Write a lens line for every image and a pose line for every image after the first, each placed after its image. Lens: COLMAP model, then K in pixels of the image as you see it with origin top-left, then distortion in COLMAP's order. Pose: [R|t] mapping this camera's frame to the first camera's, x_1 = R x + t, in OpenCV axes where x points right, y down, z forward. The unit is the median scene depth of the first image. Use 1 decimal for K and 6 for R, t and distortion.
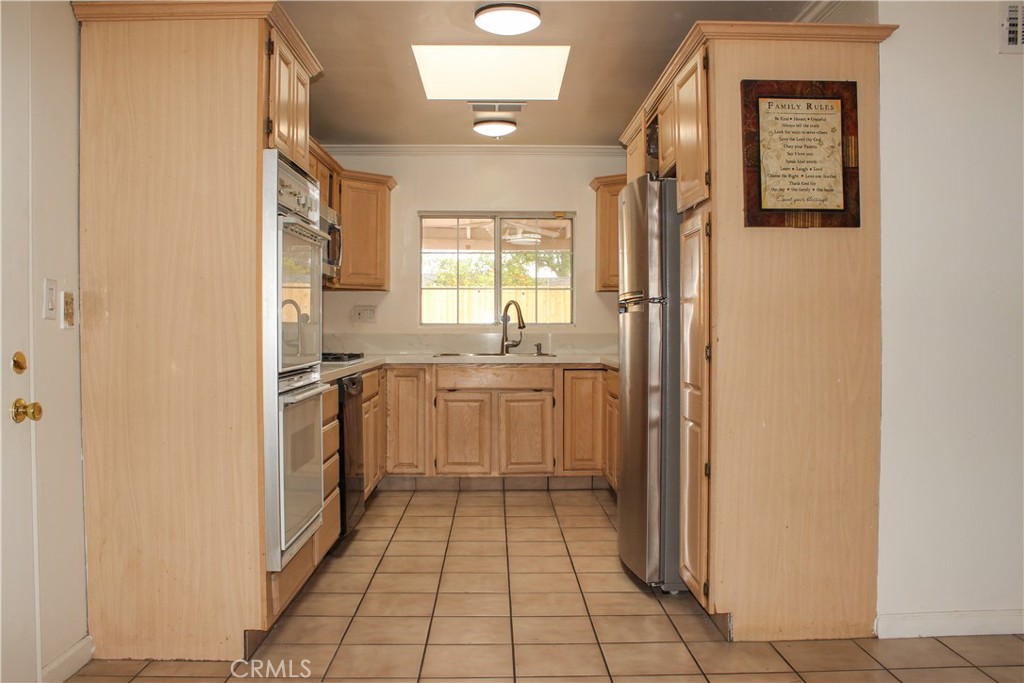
lens RADIAL K [[847.0, 0, 533.0], [0, 847.0, 343.2], [0, 0, 1]] dist [-0.150074, 0.130939]
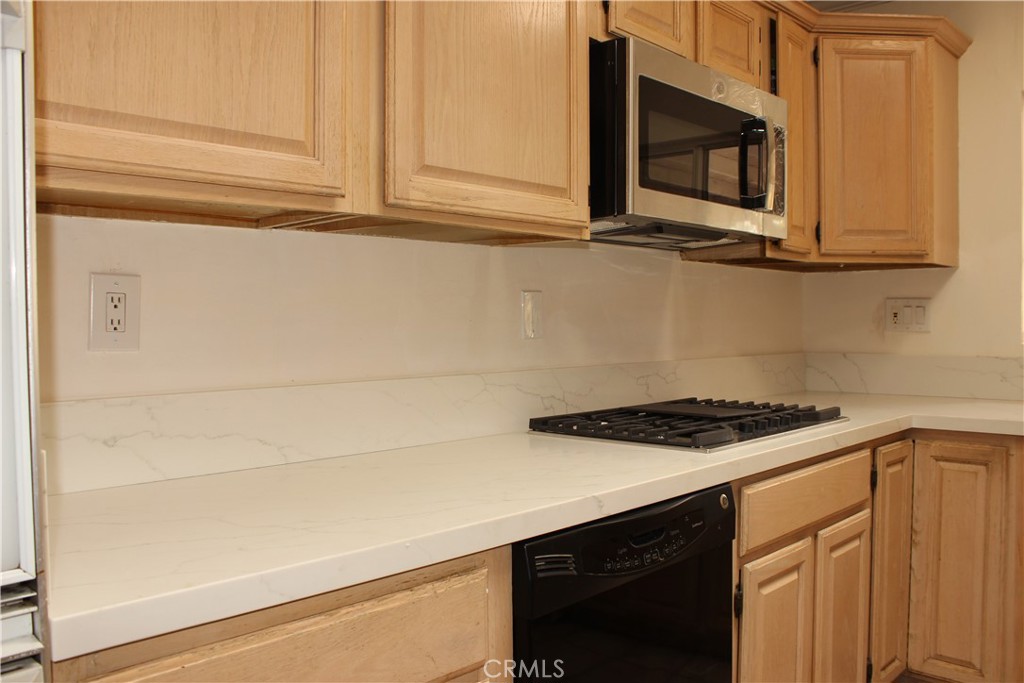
lens RADIAL K [[847.0, 0, 519.7], [0, 847.0, 344.6], [0, 0, 1]] dist [-0.150074, 0.130939]
pose [[0.699601, 0.013882, -0.714399, -0.009964], [-0.007093, 0.999897, 0.012484, -0.023780], [0.714498, -0.003666, 0.699627, 0.545684]]
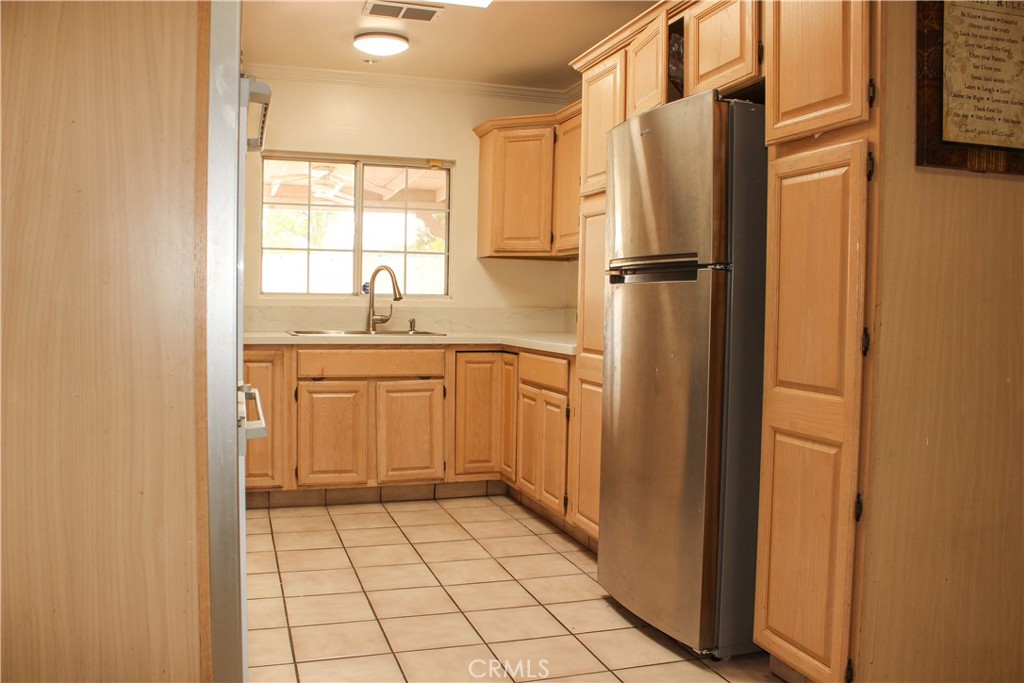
lens RADIAL K [[847.0, 0, 522.6], [0, 847.0, 345.0], [0, 0, 1]] dist [-0.150074, 0.130939]
pose [[0.962045, 0.000090, 0.272891, -0.125934], [-0.009751, 0.999373, 0.034047, -0.003729], [-0.272717, -0.035415, 0.961442, 0.205683]]
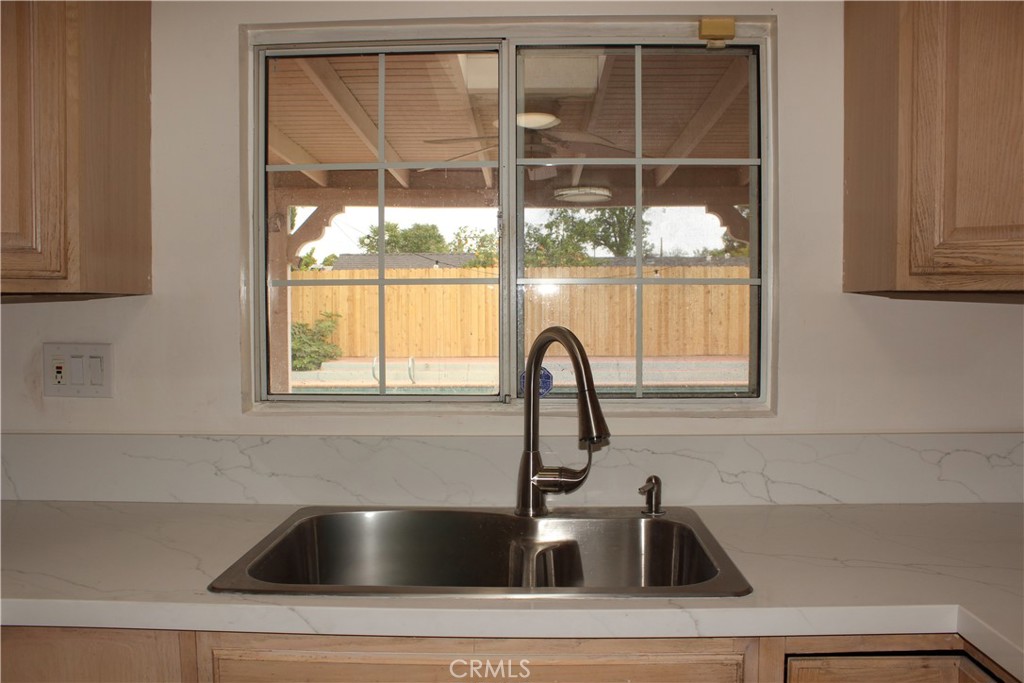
lens RADIAL K [[847.0, 0, 513.9], [0, 847.0, 343.8], [0, 0, 1]] dist [-0.150074, 0.130939]
pose [[0.996063, -0.002348, -0.088617, -0.015430], [0.004431, 0.999718, 0.023323, -0.056063], [0.088537, -0.023624, 0.995793, 0.797539]]
